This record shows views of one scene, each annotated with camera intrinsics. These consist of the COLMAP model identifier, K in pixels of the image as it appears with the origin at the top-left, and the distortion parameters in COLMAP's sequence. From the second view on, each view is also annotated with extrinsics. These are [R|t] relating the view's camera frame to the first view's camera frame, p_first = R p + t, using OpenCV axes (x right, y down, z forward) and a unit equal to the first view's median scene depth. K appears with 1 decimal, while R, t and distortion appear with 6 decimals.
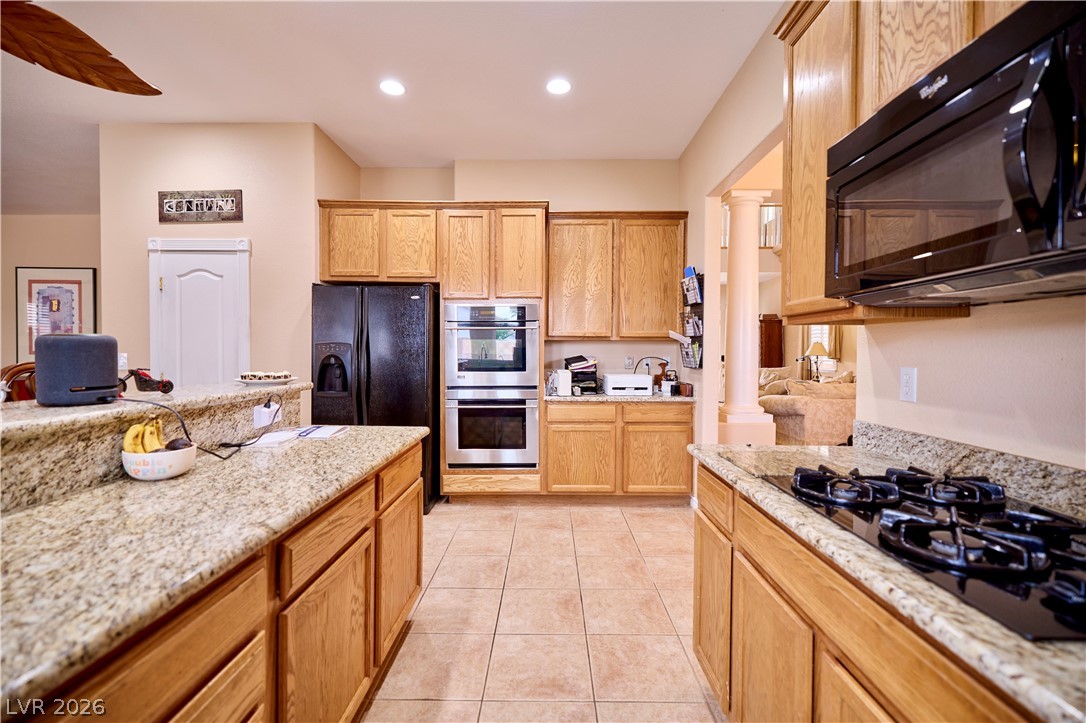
lens RADIAL K [[470.3, 0, 543.2], [0, 470.3, 358.5], [0, 0, 1]] dist [0.000457, -0.000755]
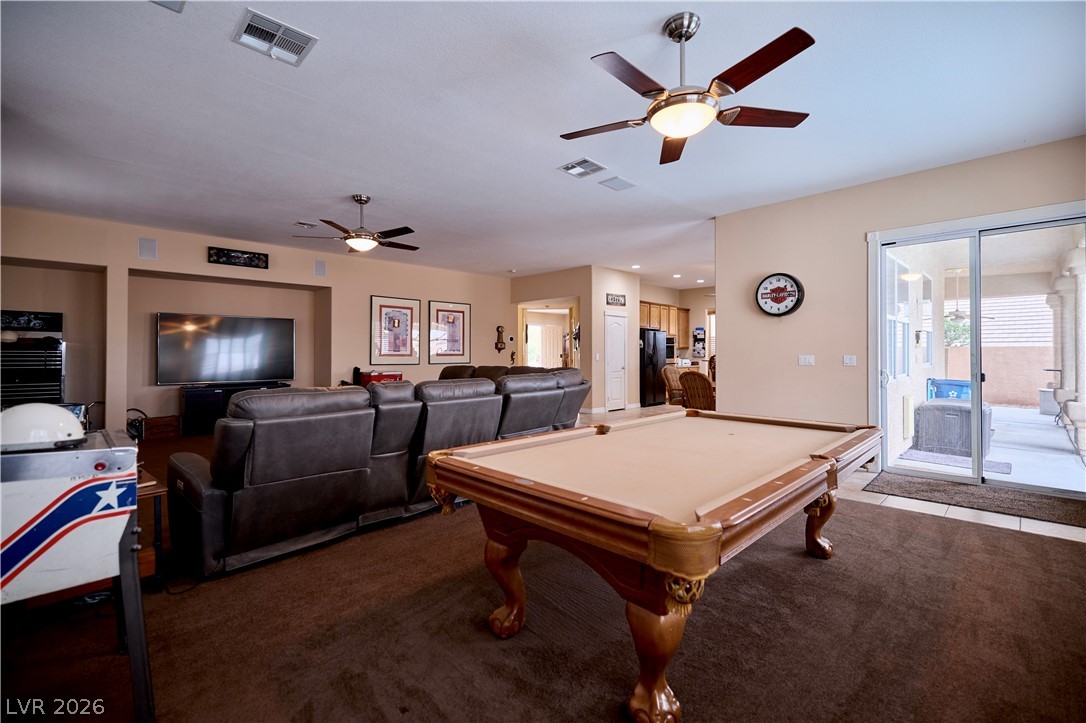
lens RADIAL K [[470.3, 0, 544.0], [0, 470.3, 354.6], [0, 0, 1]] dist [0.000457, -0.000755]
pose [[0.704479, -0.012650, 0.709612, -2.990123], [0.018768, 0.999824, -0.000809, -0.005166], [-0.709477, 0.013888, 0.704592, -0.647955]]
